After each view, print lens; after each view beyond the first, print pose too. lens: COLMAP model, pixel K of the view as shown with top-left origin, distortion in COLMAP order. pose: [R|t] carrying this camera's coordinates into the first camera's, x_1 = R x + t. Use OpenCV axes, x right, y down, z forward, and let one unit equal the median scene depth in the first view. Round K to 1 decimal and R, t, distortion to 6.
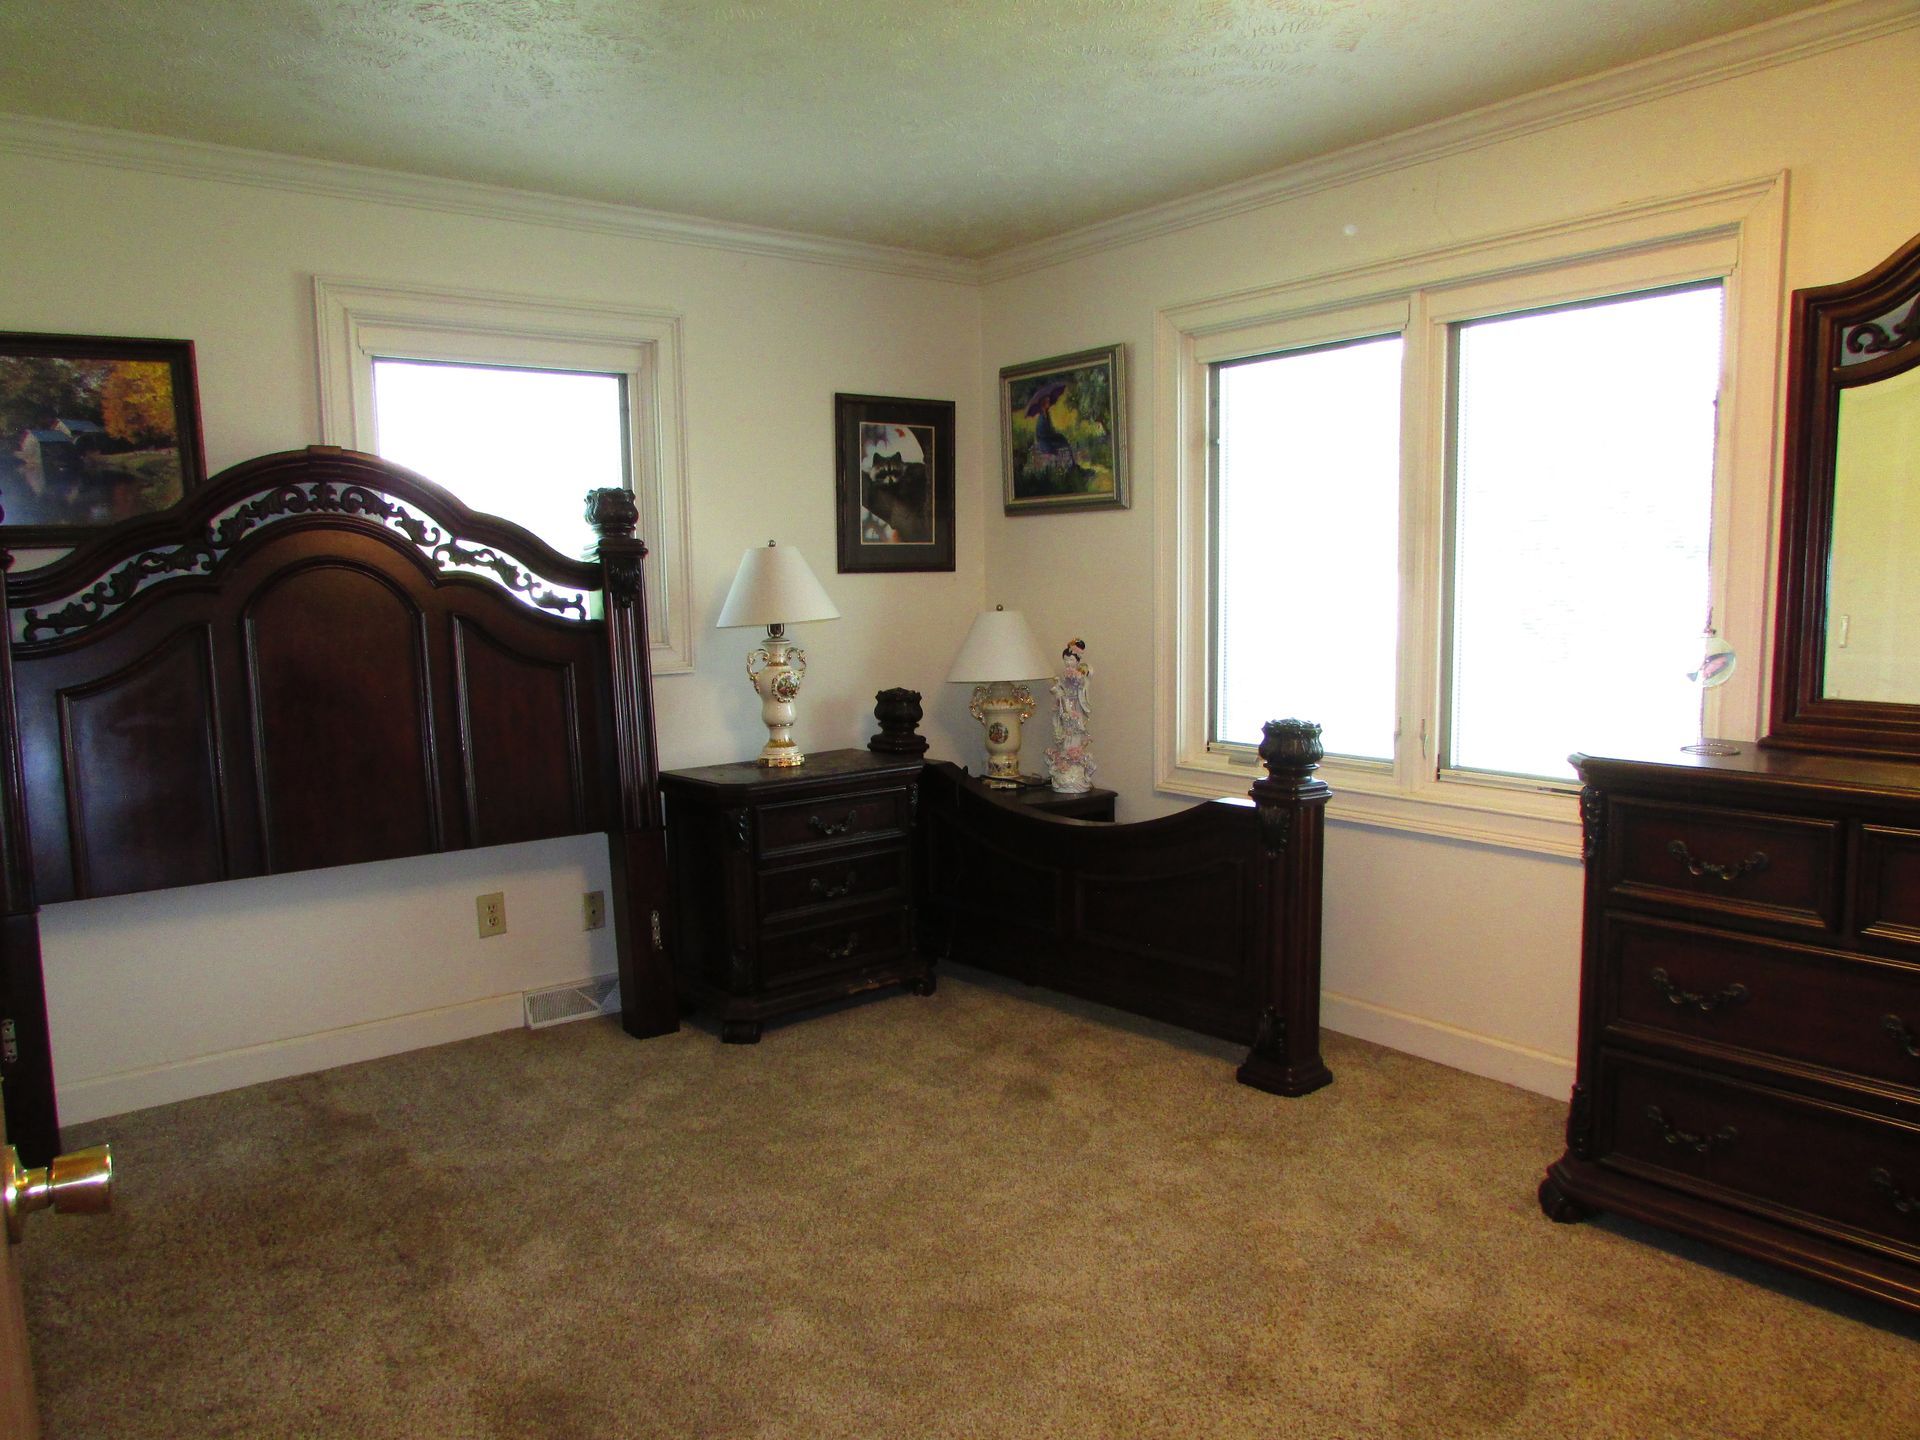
lens RADIAL K [[1381.5, 0, 979.9], [0, 1381.5, 720.6], [0, 0, 1]] dist [-0.021406, 0.003075]
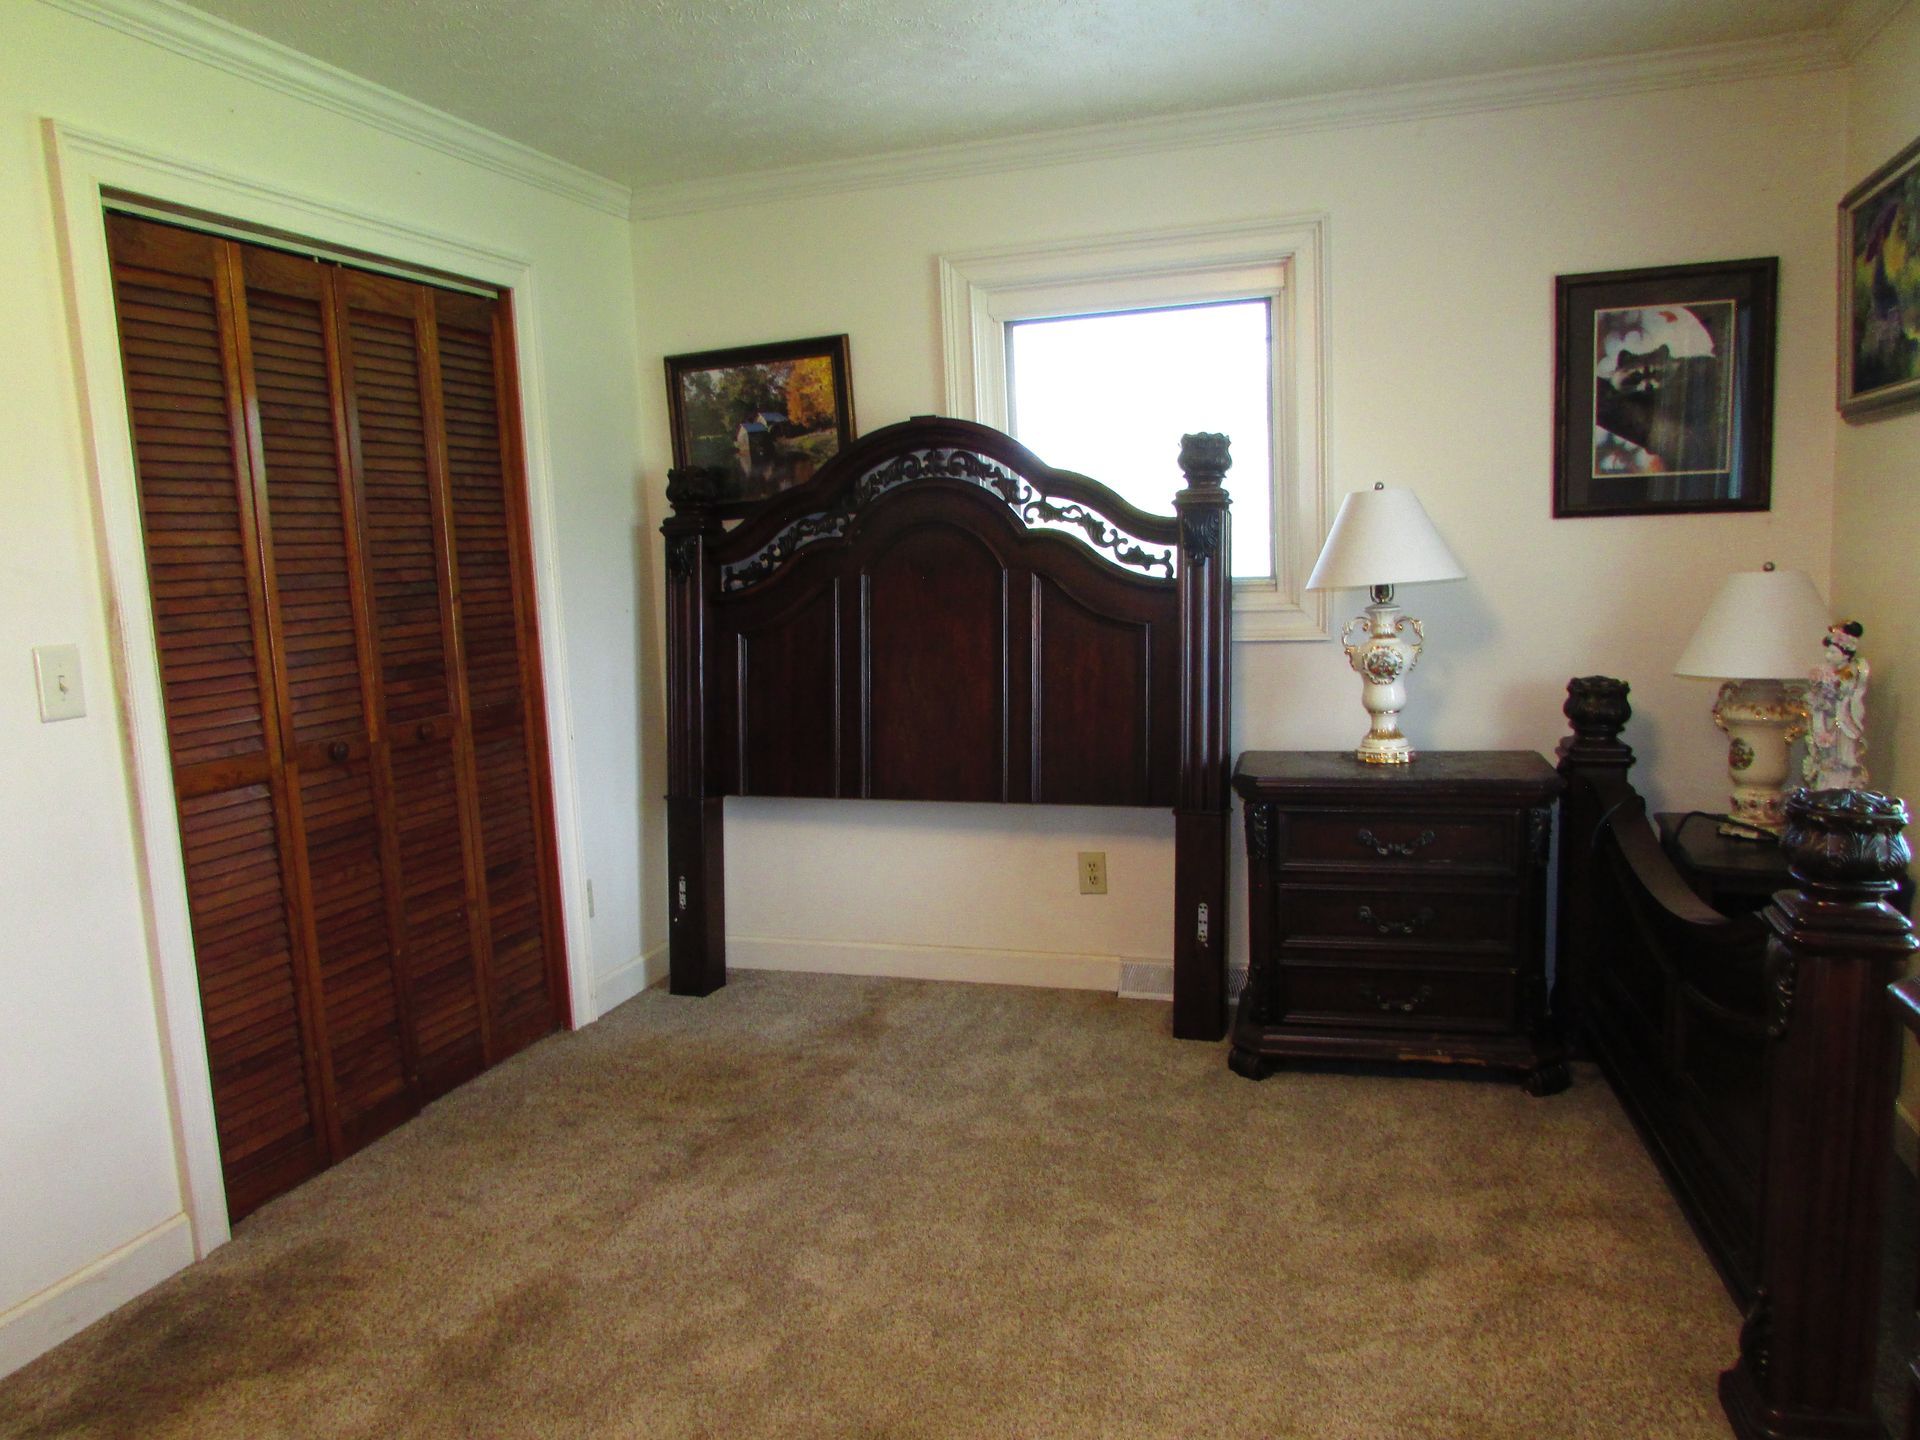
lens RADIAL K [[1381.5, 0, 974.5], [0, 1381.5, 728.8], [0, 0, 1]] dist [-0.021406, 0.003075]
pose [[0.560666, 0.106651, -0.821145, 0.412547], [-0.060285, 0.994297, 0.087979, -0.046225], [0.825845, 0.000176, 0.563898, 0.370411]]
